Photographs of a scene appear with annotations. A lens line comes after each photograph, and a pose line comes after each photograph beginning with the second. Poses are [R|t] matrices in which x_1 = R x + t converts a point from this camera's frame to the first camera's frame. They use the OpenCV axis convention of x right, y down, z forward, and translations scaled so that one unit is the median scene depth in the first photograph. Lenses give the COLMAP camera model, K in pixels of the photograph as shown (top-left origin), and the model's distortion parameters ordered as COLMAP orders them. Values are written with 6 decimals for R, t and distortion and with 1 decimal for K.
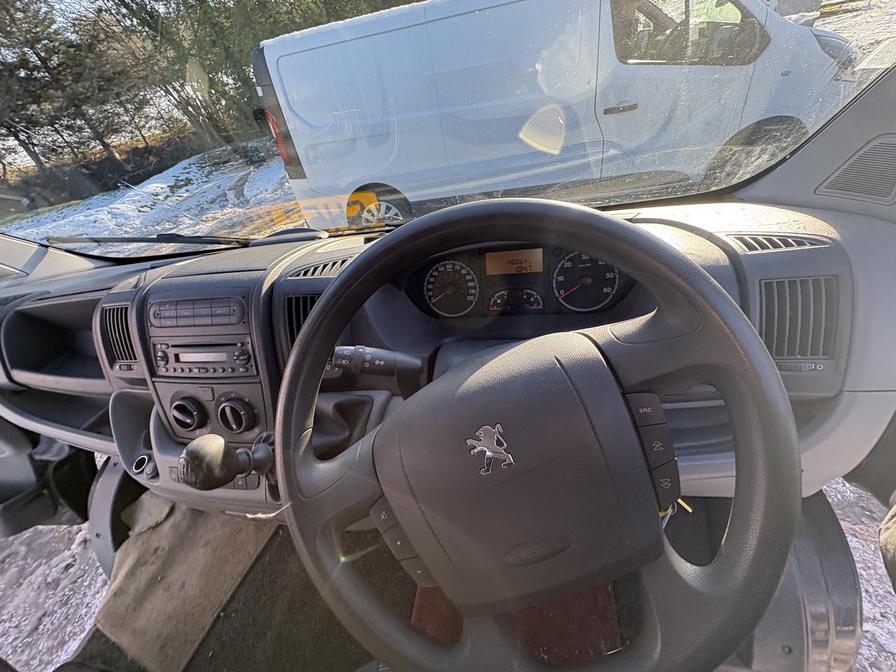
lens RADIAL K [[354.6, 0, 450.3], [0, 354.6, 334.4], [0, 0, 1]] dist [-0.003236, 0.000182]
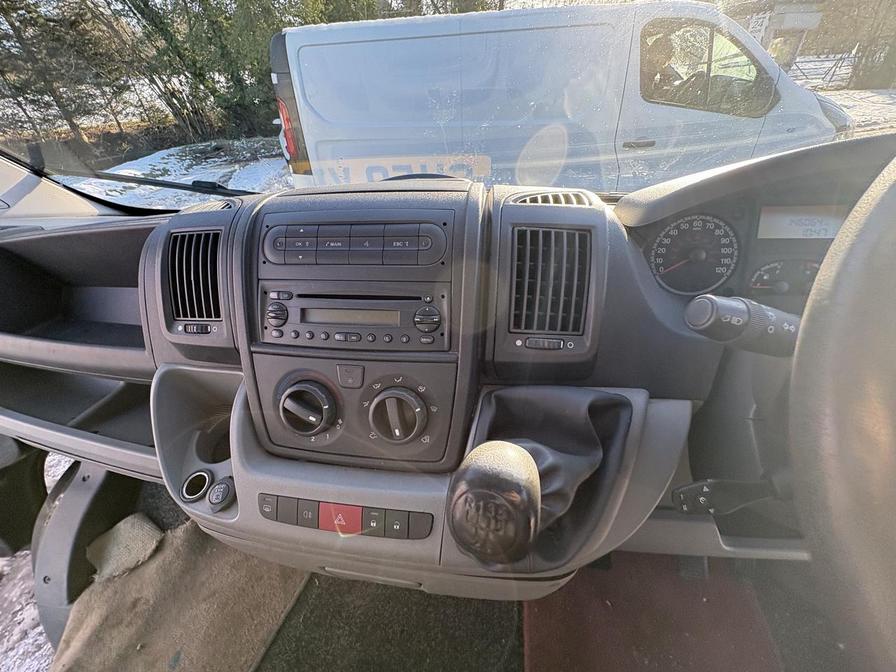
lens RADIAL K [[354.6, 0, 452.4], [0, 354.6, 332.4], [0, 0, 1]] dist [-0.003236, 0.000182]
pose [[0.992846, 0.080314, 0.088359, -0.305493], [-0.074040, 0.994643, -0.072134, 0.065887], [-0.093679, 0.065076, 0.993473, 0.192714]]
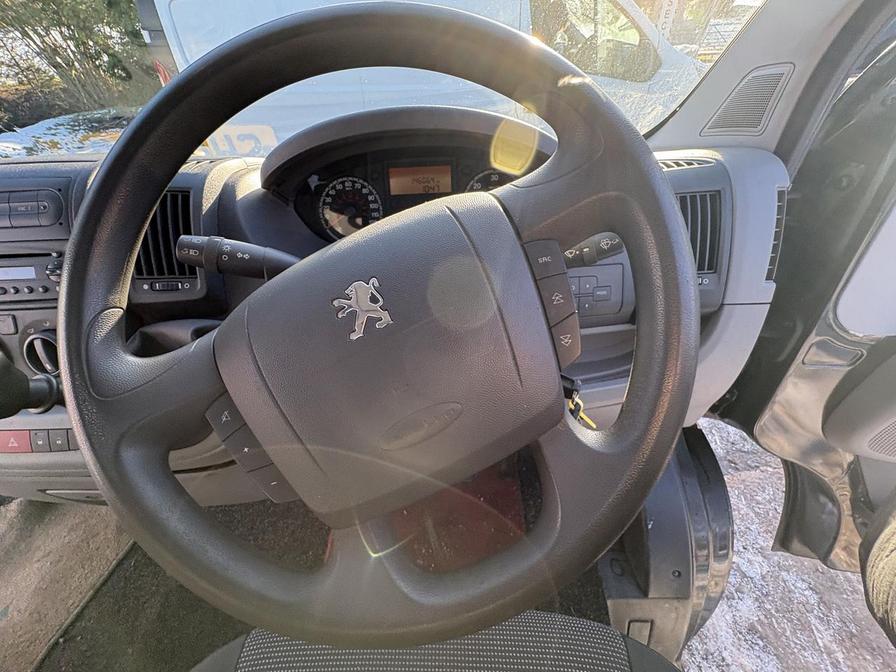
lens RADIAL K [[354.6, 0, 451.4], [0, 354.6, 333.4], [0, 0, 1]] dist [-0.003236, 0.000182]
pose [[0.979523, 0.000641, 0.201332, 0.038831], [-0.000476, 1.000000, -0.000871, 0.099844], [-0.201332, 0.000757, 0.979523, 0.050195]]
